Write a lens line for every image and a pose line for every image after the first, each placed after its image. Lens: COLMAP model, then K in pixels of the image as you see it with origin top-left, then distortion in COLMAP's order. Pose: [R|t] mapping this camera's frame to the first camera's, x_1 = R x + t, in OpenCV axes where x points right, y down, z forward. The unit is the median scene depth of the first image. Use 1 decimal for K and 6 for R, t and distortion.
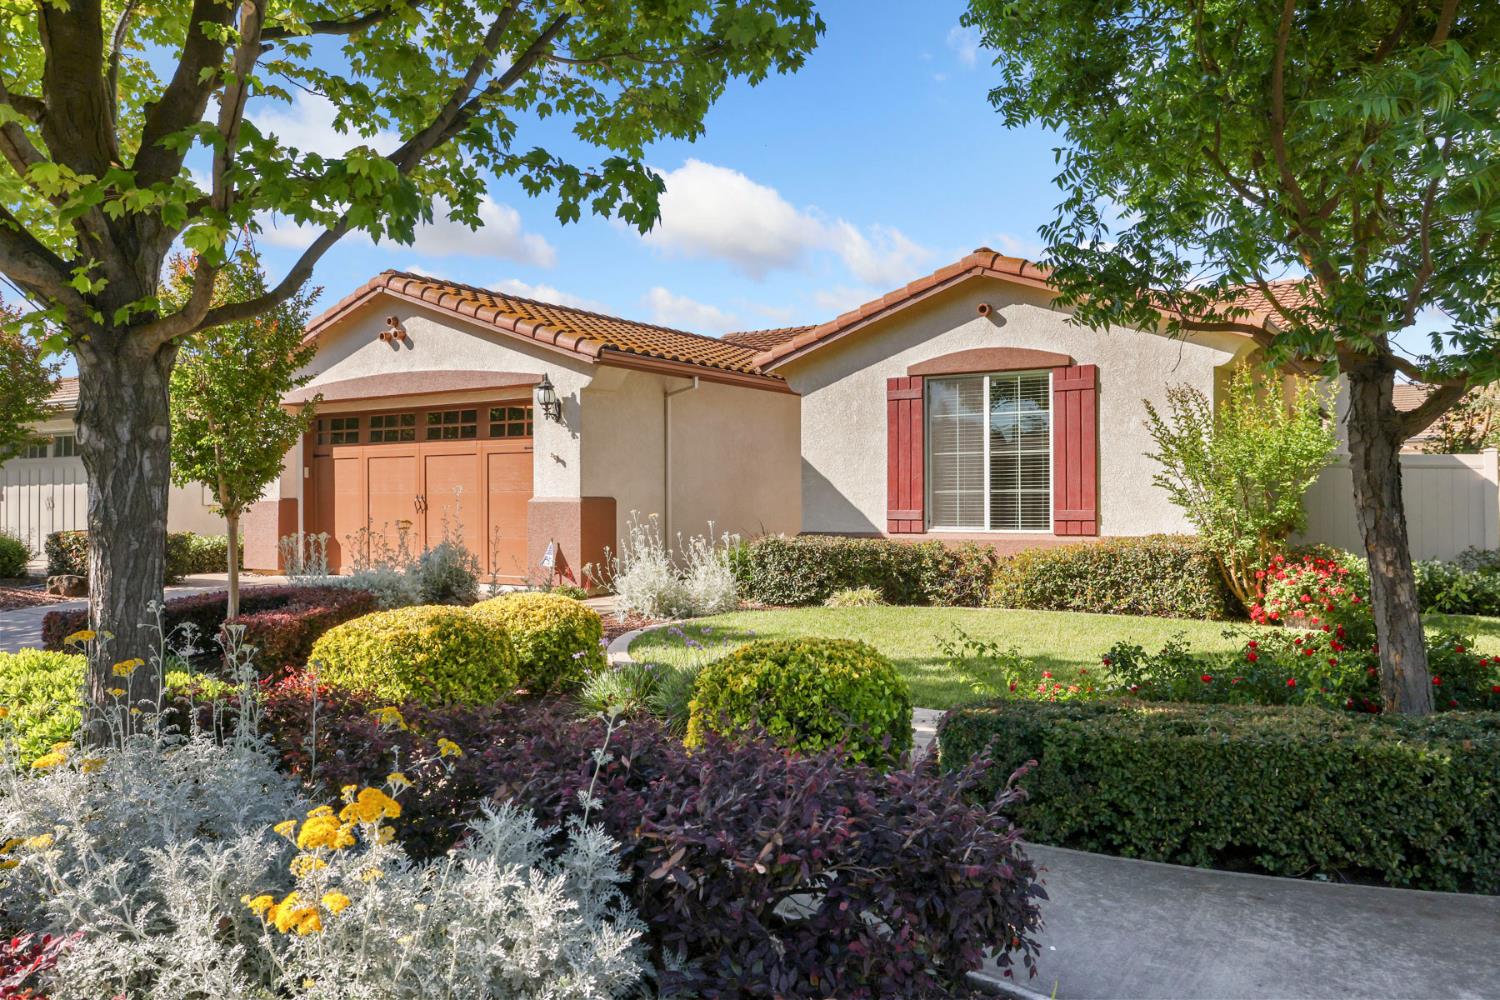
lens RADIAL K [[1372.8, 0, 754.8], [0, 1372.8, 494.4], [0, 0, 1]] dist [-0.022730, 0.072591]
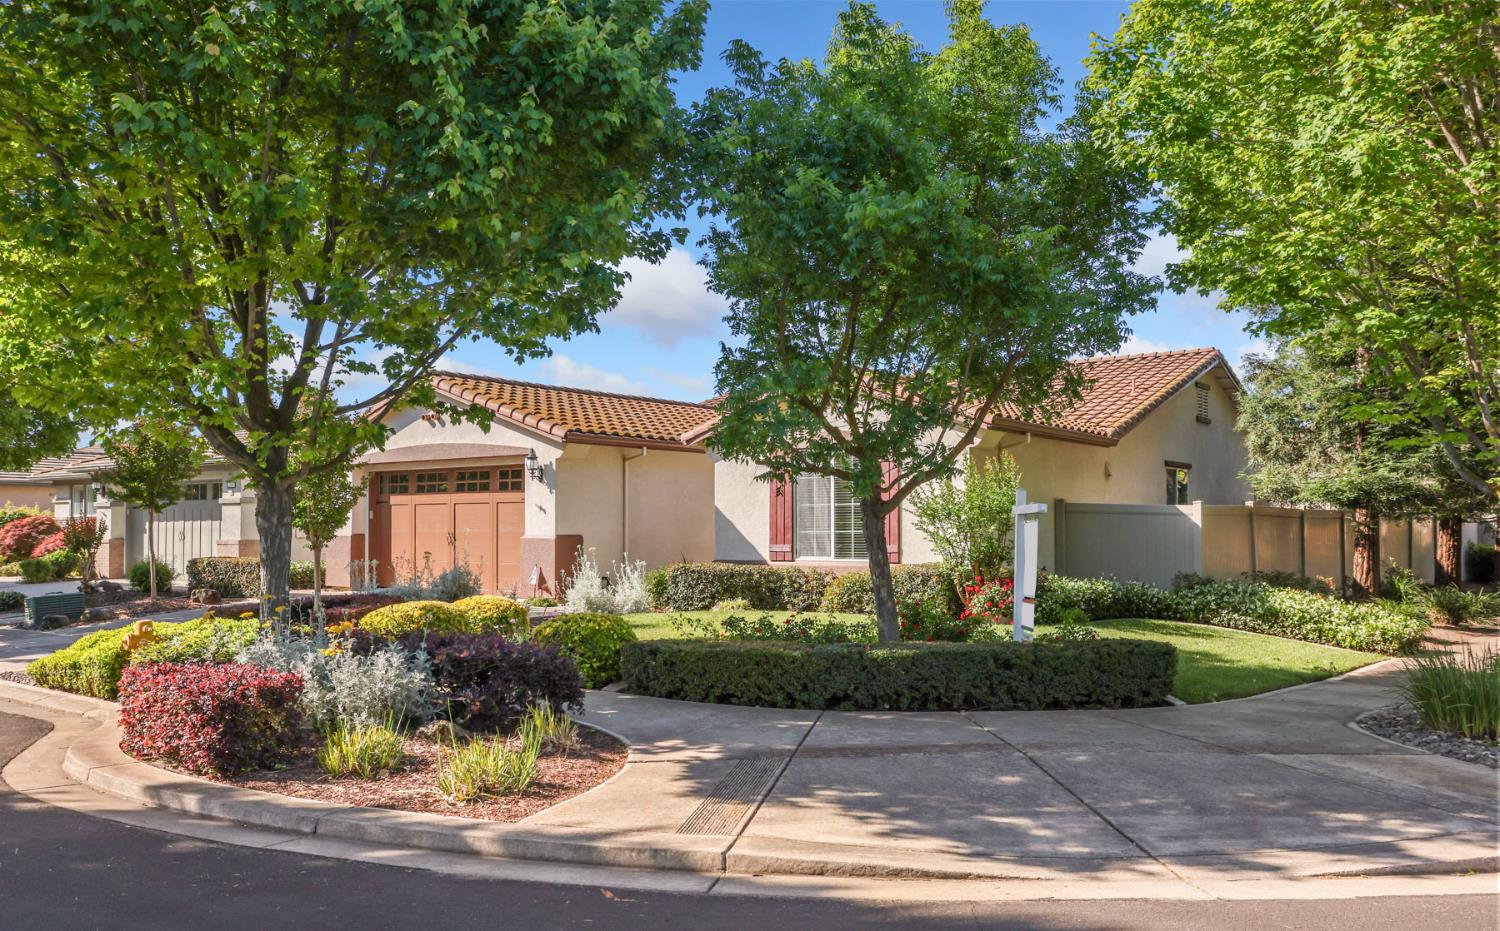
lens RADIAL K [[1537.1, 0, 746.4], [0, 1537.1, 468.5], [0, 0, 1]] dist [-0.013857, 0.001933]
pose [[0.995685, -0.002923, -0.092747, 0.222301], [0.000079, 0.999530, -0.030652, -0.018460], [0.092793, 0.030512, 0.995218, -0.579651]]
